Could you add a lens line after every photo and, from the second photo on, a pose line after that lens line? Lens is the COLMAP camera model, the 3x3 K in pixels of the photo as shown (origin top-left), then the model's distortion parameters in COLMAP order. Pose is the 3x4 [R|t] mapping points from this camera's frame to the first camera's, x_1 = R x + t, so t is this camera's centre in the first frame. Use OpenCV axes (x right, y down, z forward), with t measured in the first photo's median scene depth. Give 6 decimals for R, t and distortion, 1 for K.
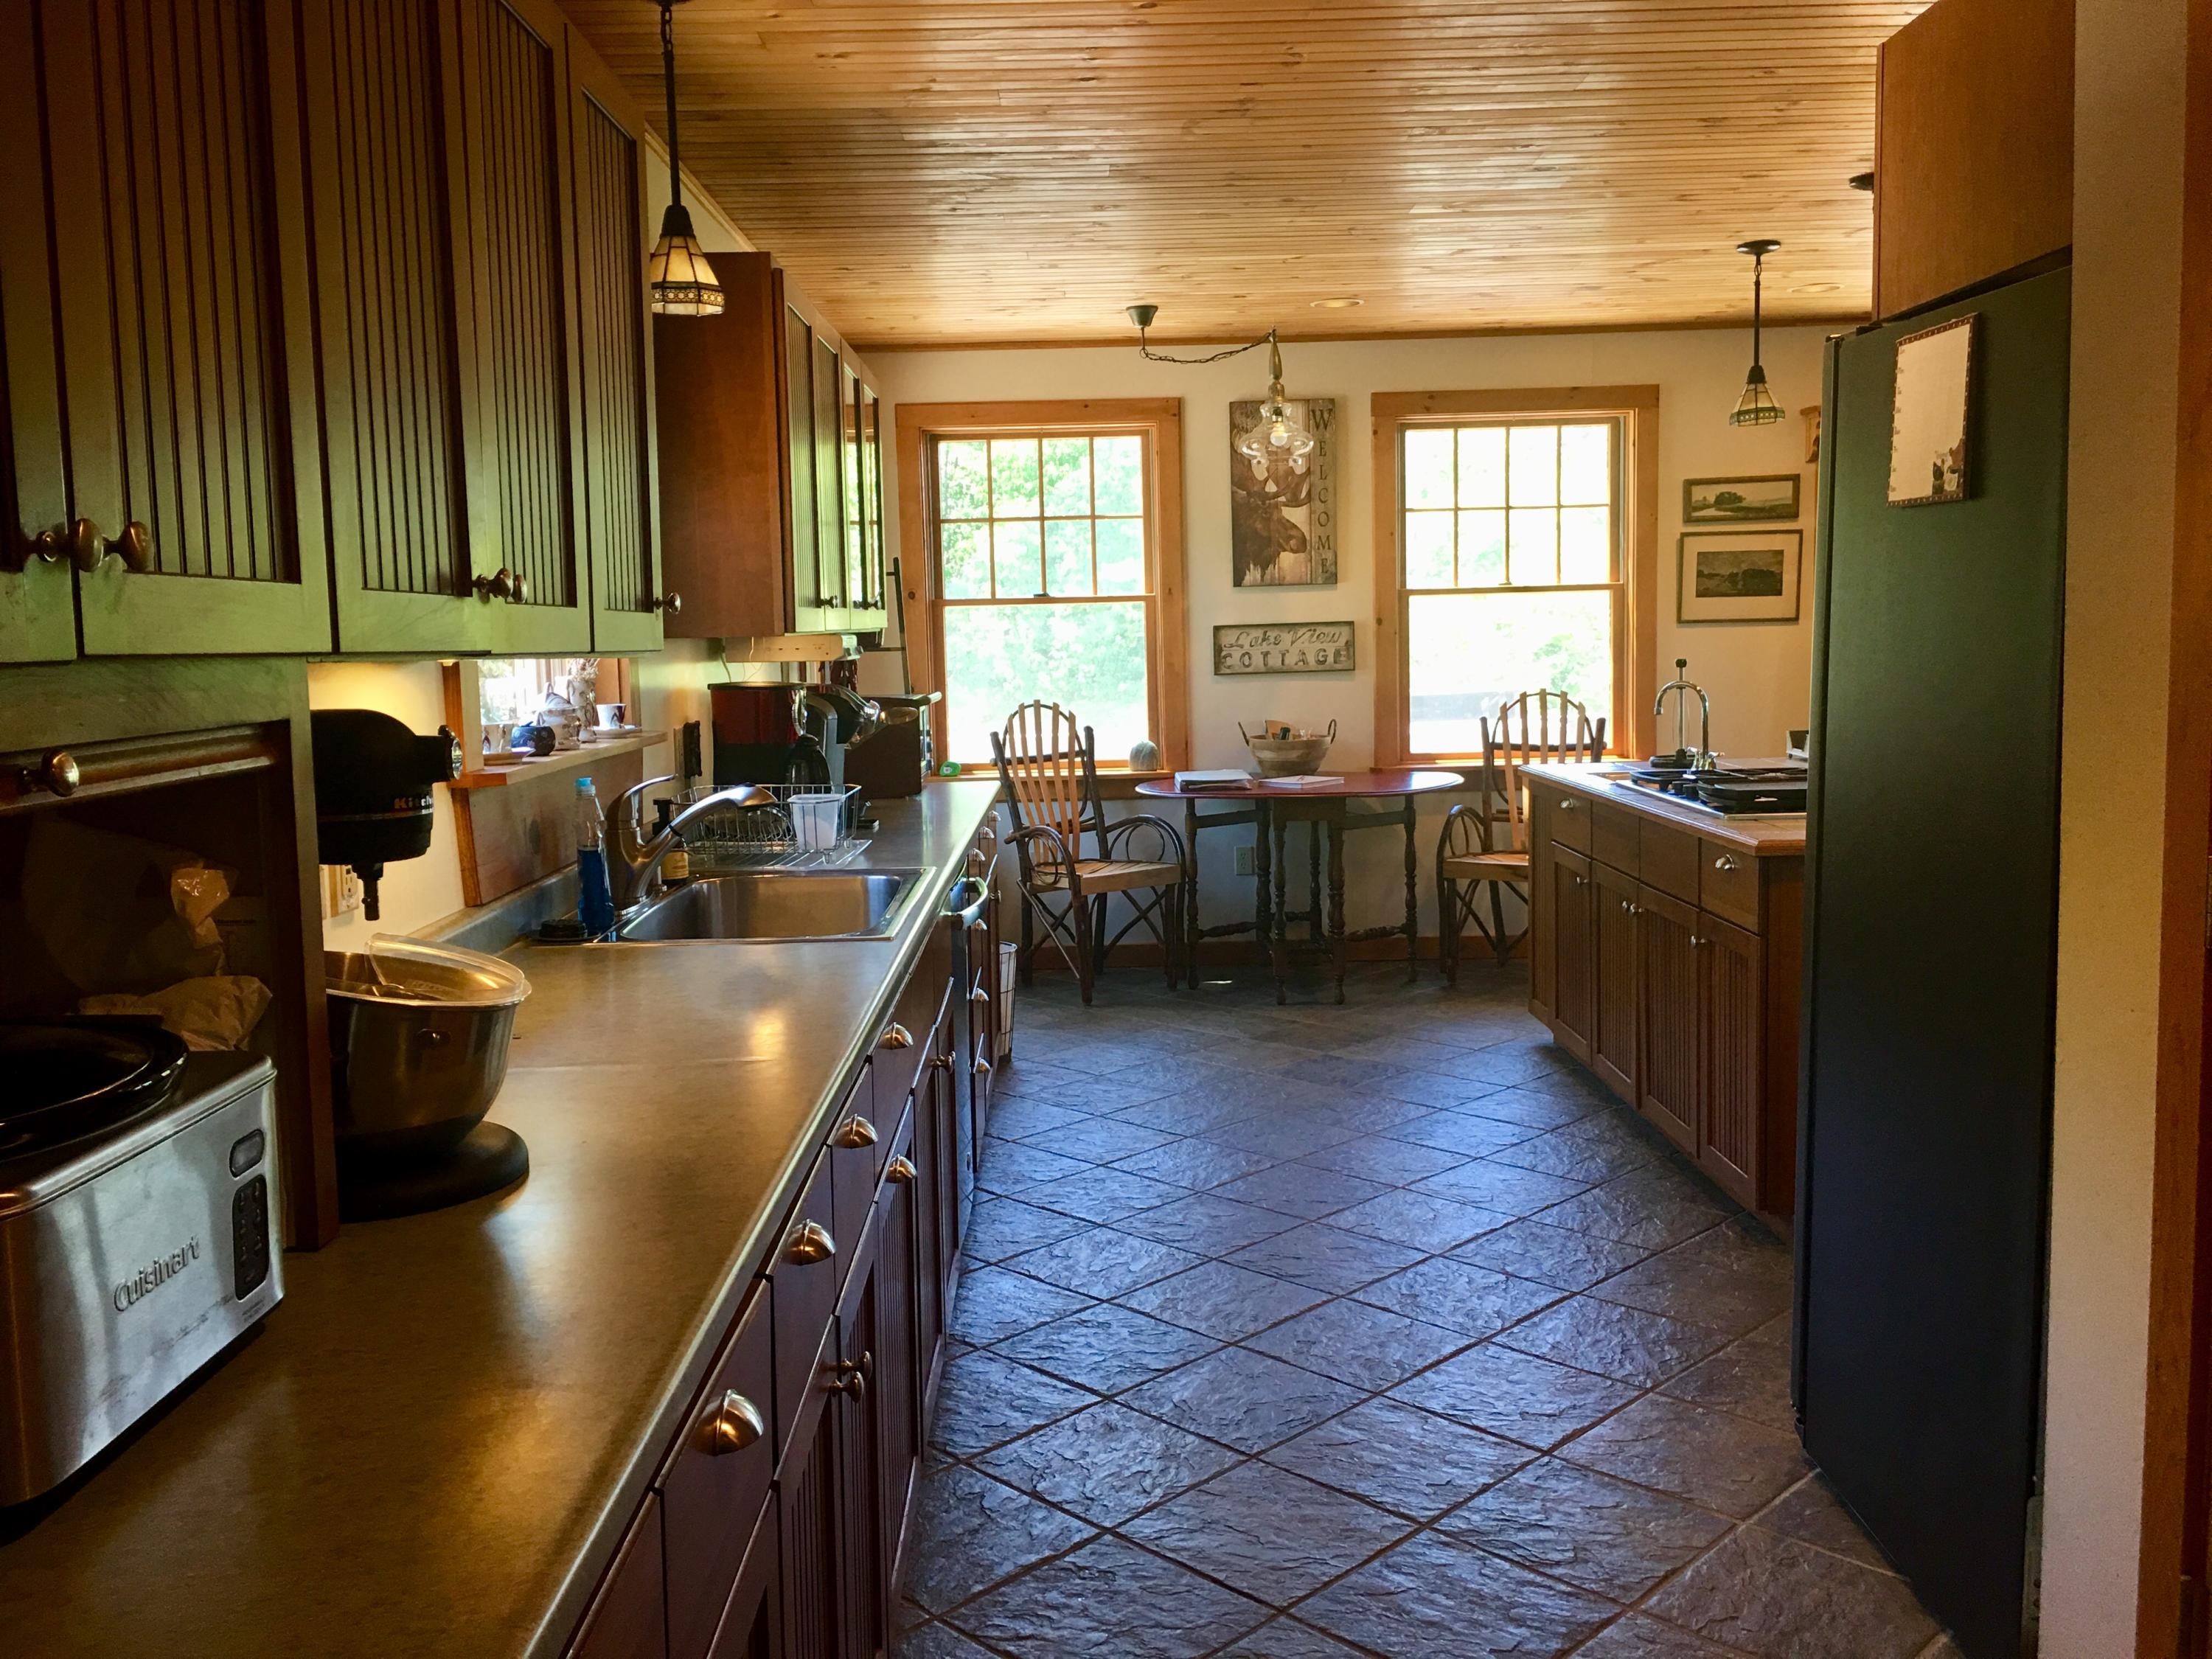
lens RADIAL K [[1883.4, 0, 1092.8], [0, 1883.4, 798.5], [0, 0, 1]] dist [0.084487, -0.112778]
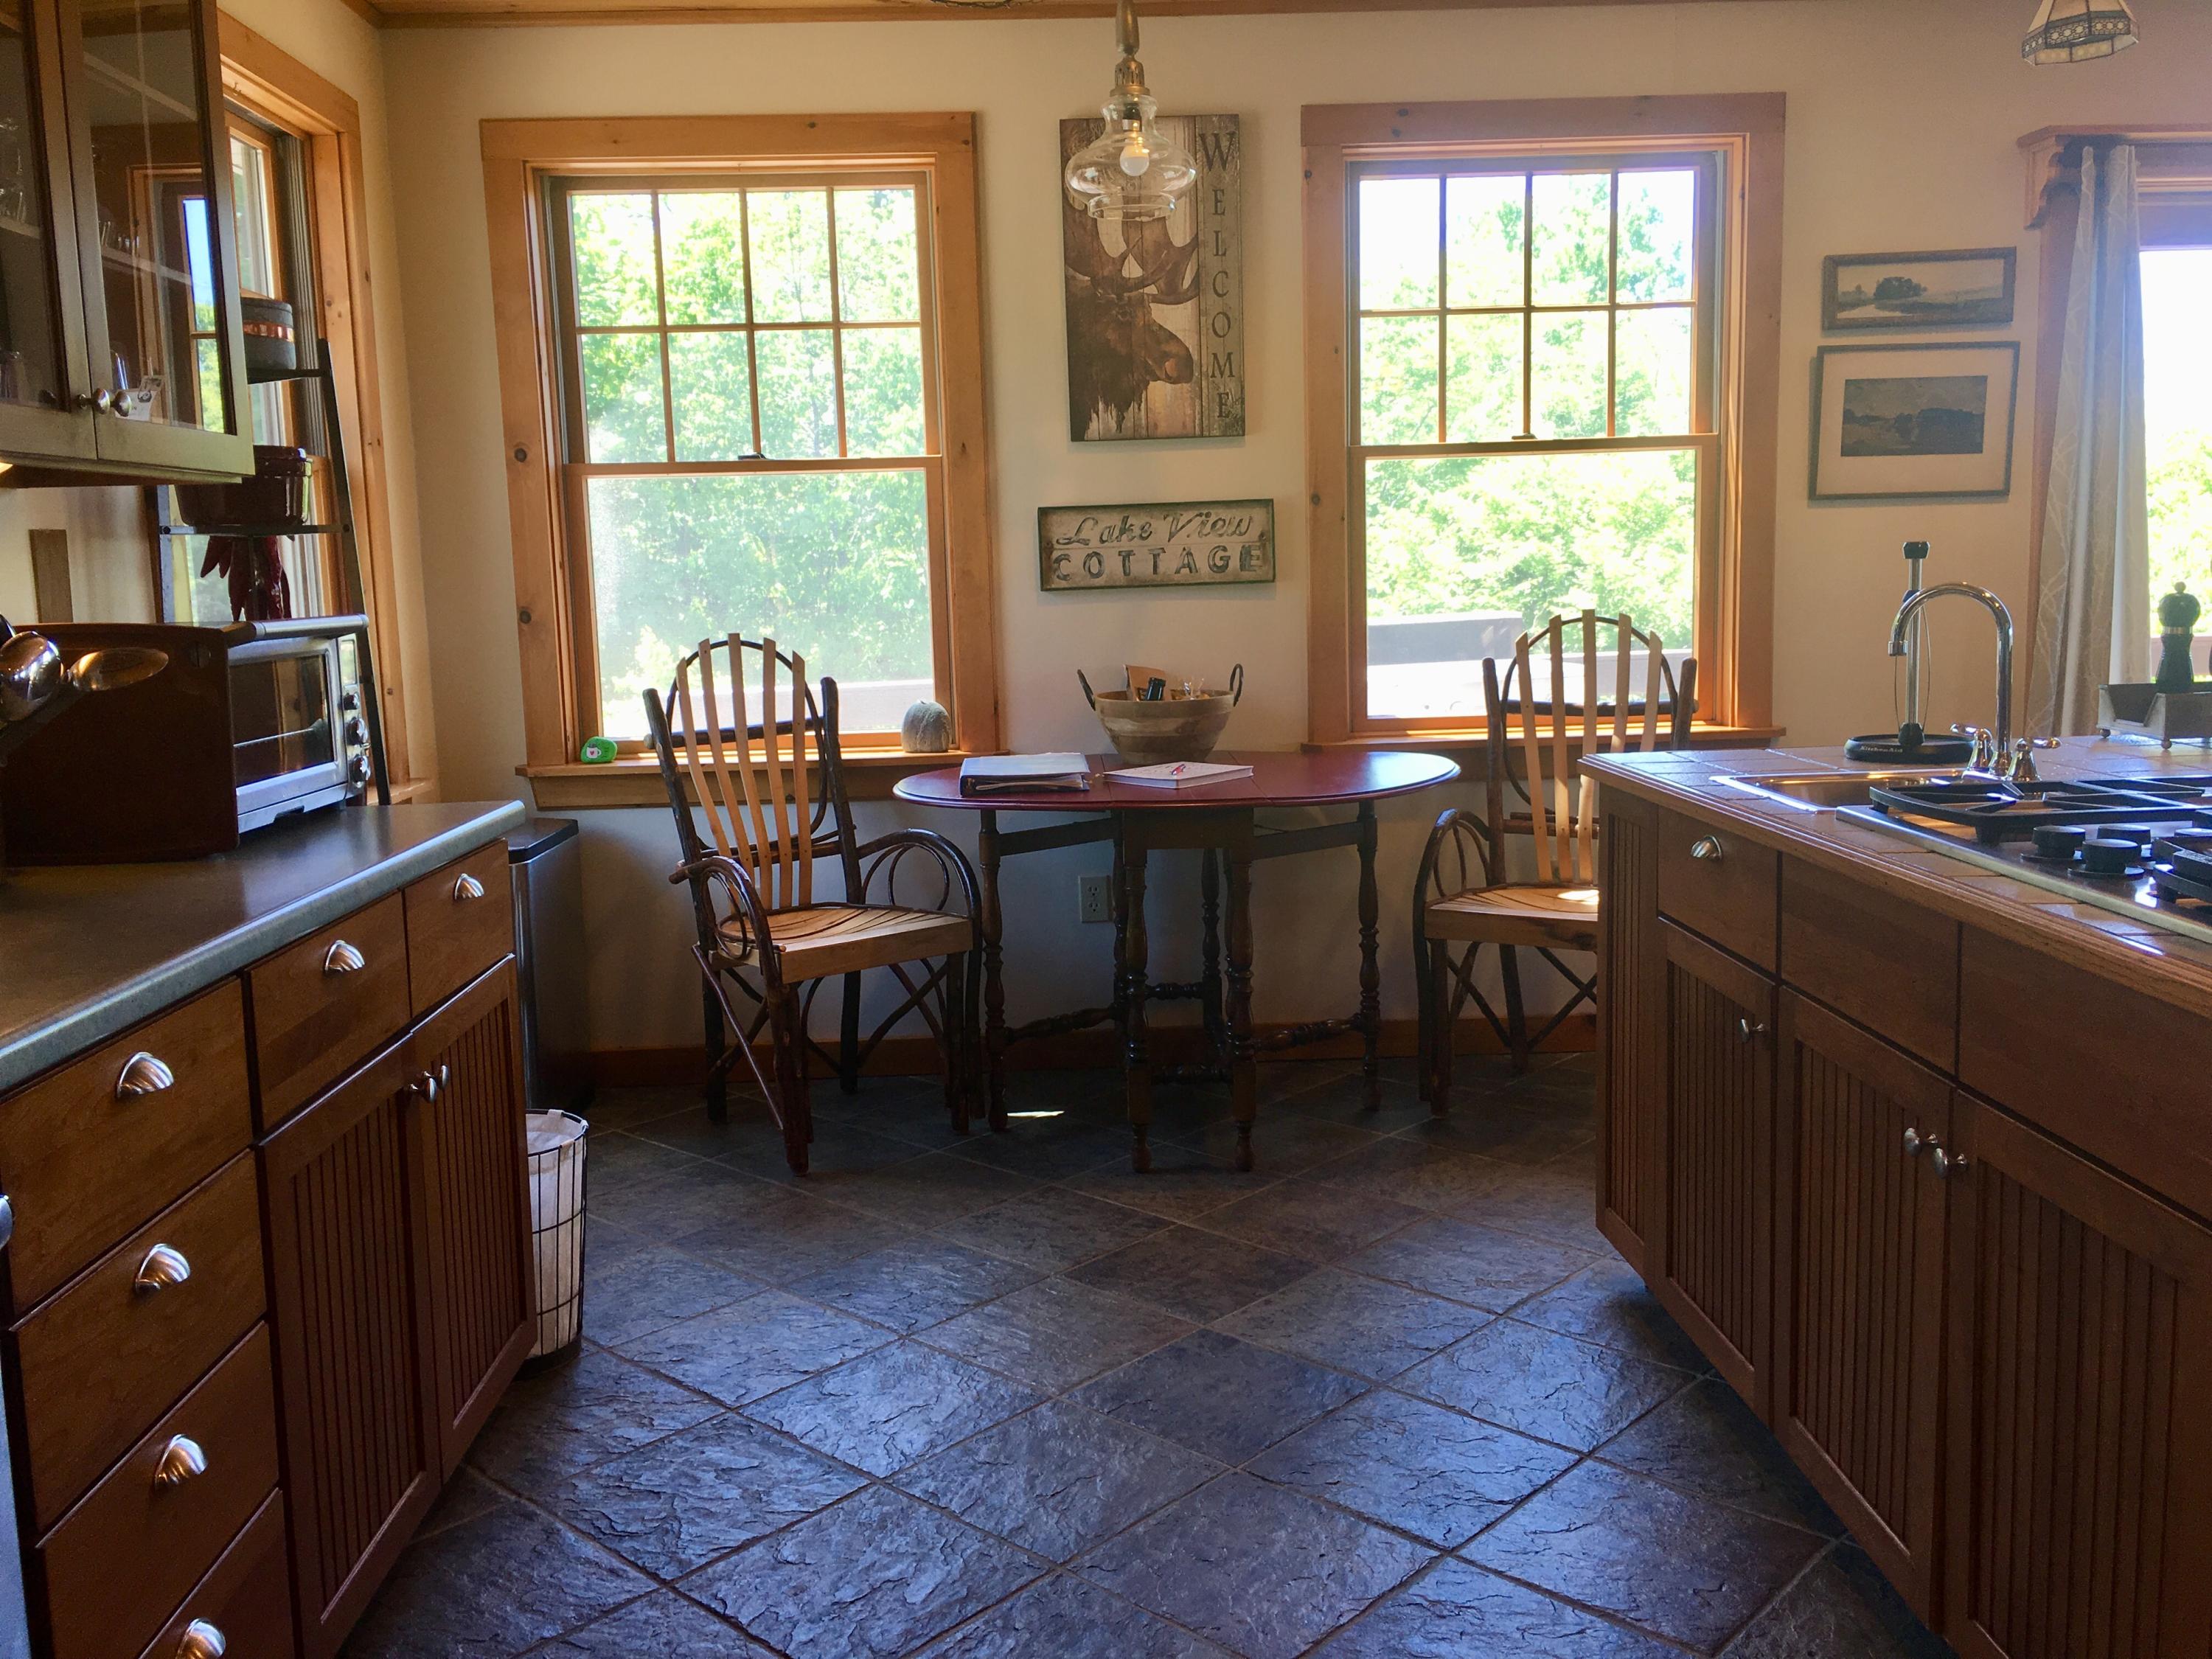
lens RADIAL K [[1883.4, 0, 1092.8], [0, 1883.4, 798.5], [0, 0, 1]] dist [0.084487, -0.112778]
pose [[0.999667, -0.007187, 0.024782, 0.066578], [0.006353, 0.999416, 0.033587, -0.019817], [-0.025009, -0.033419, 0.999128, 0.405757]]
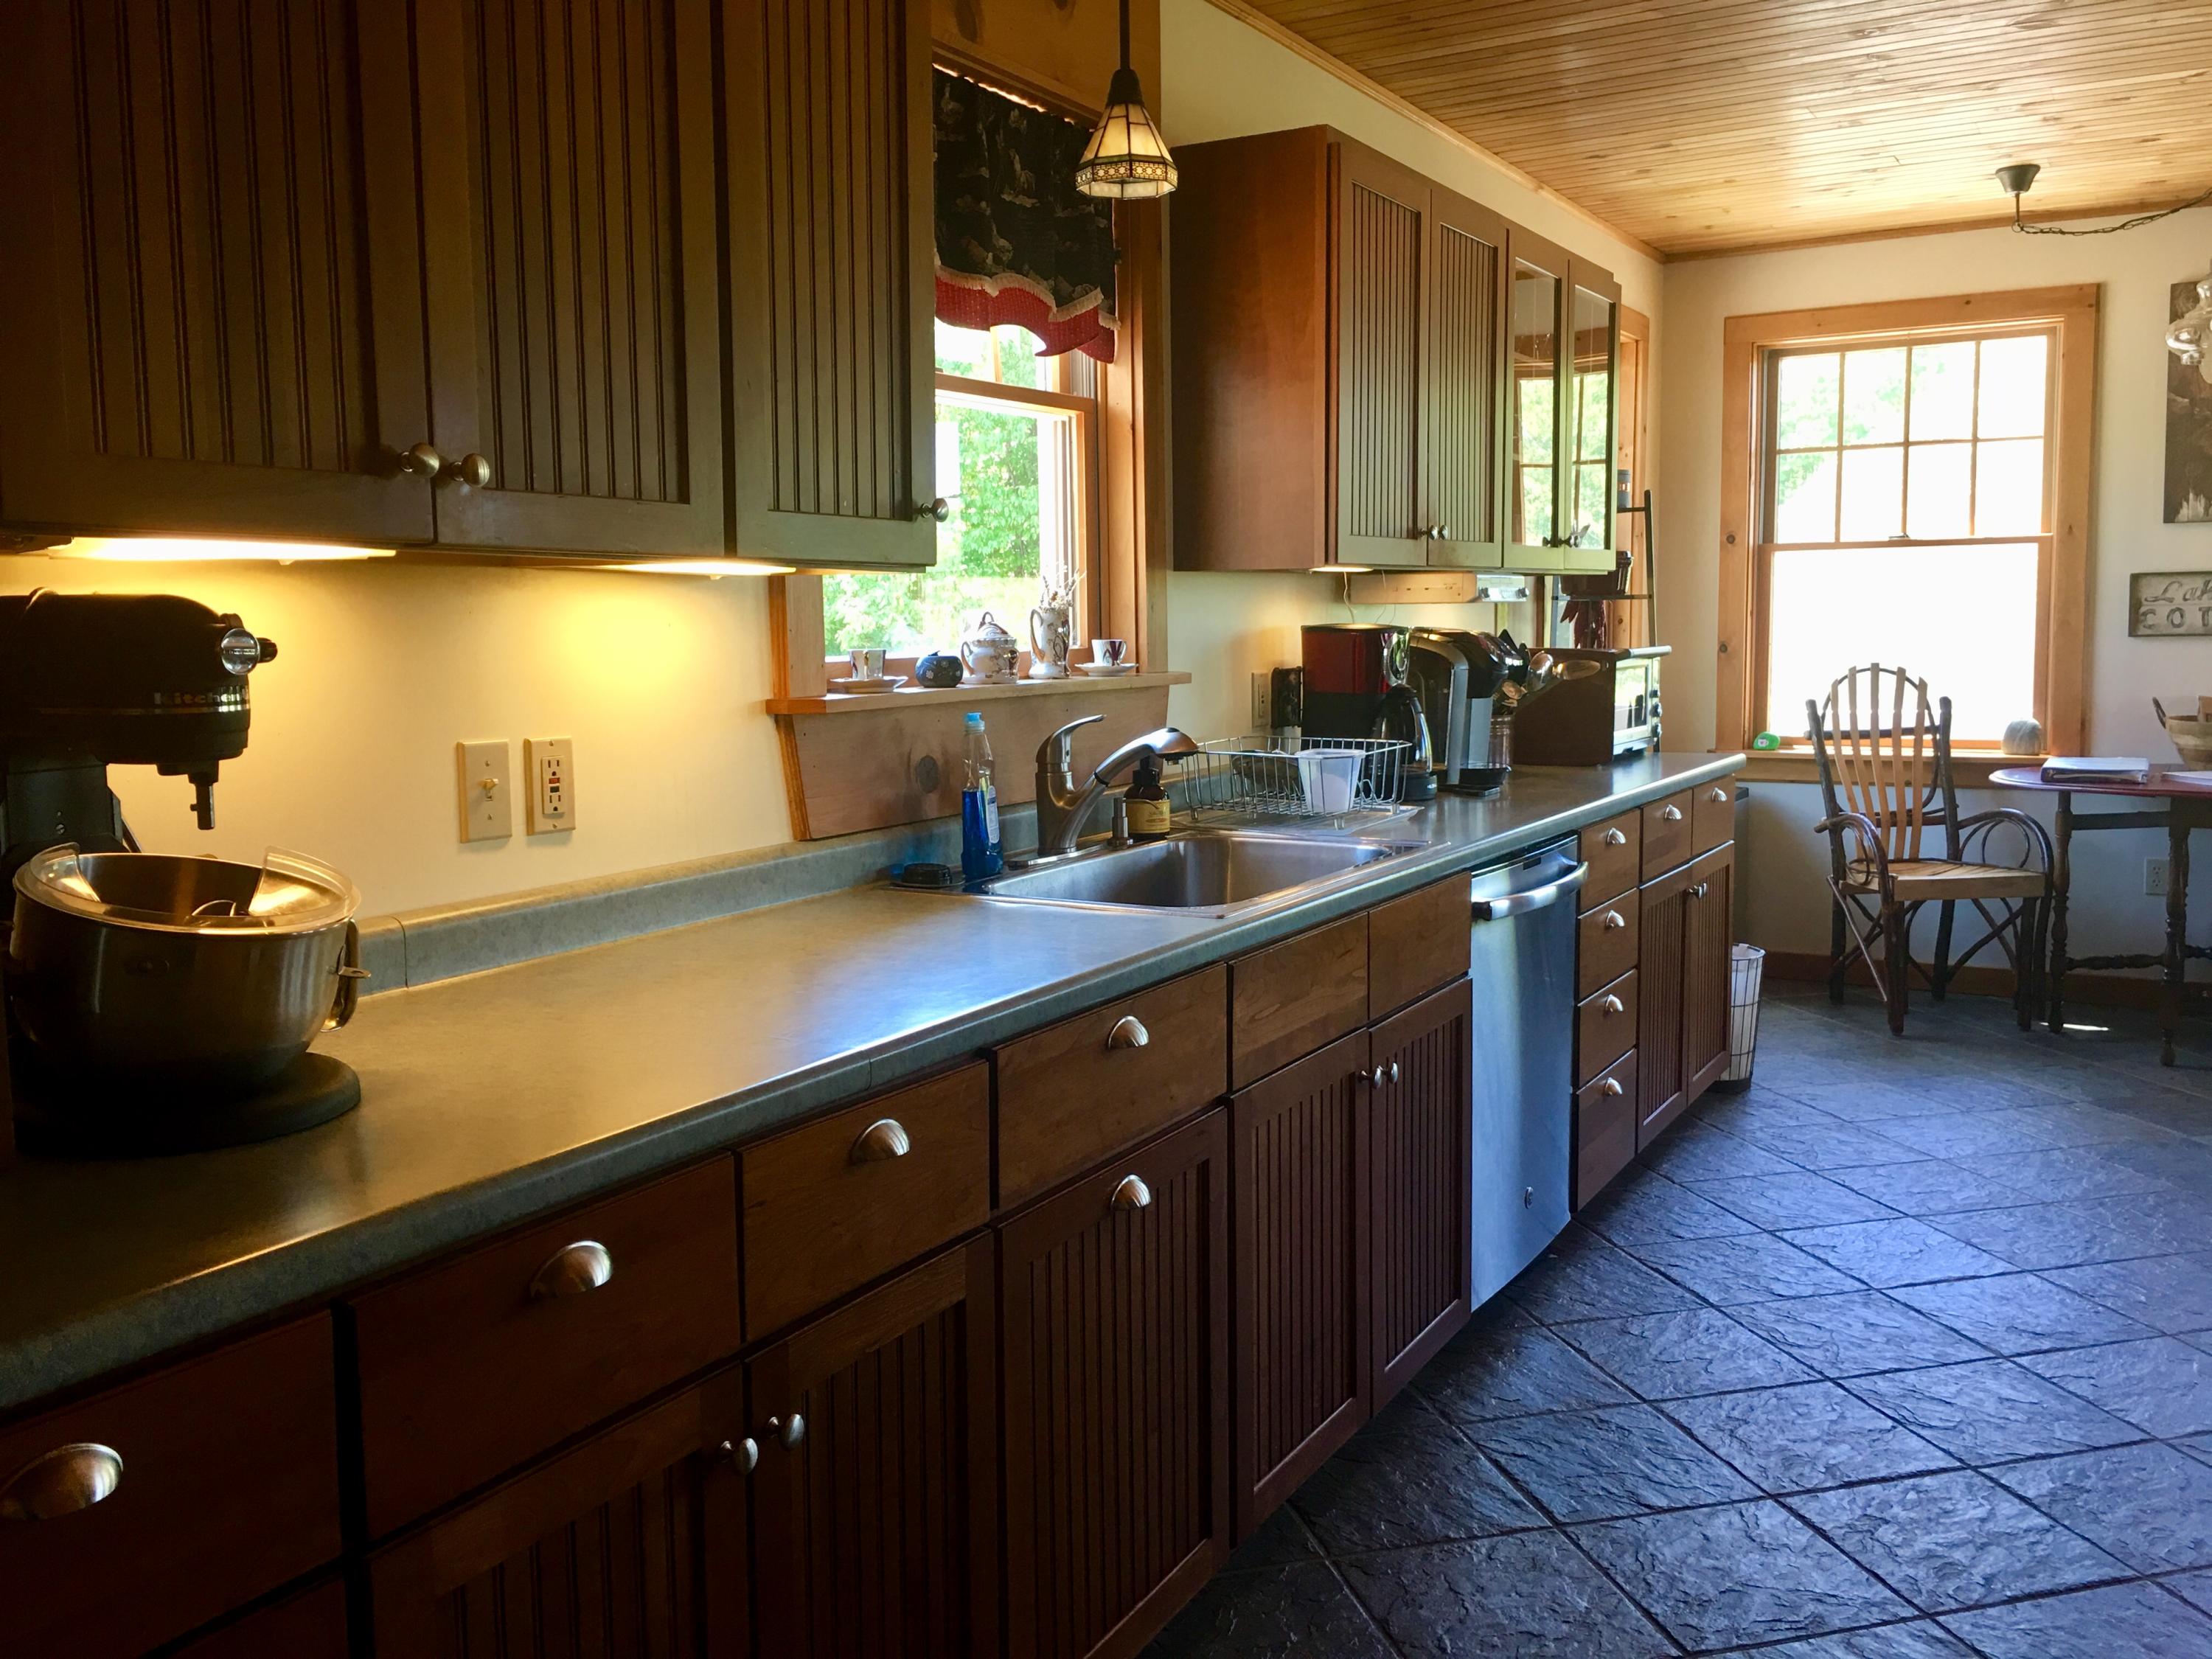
lens RADIAL K [[1877.9, 0, 1102.3], [0, 1877.9, 804.7], [0, 0, 1]] dist [0.124823, -0.192921]
pose [[0.860818, 0.062302, -0.505086, 0.105091], [-0.052496, 0.998054, 0.033642, -0.000213], [0.506199, -0.002445, 0.862413, 0.100652]]
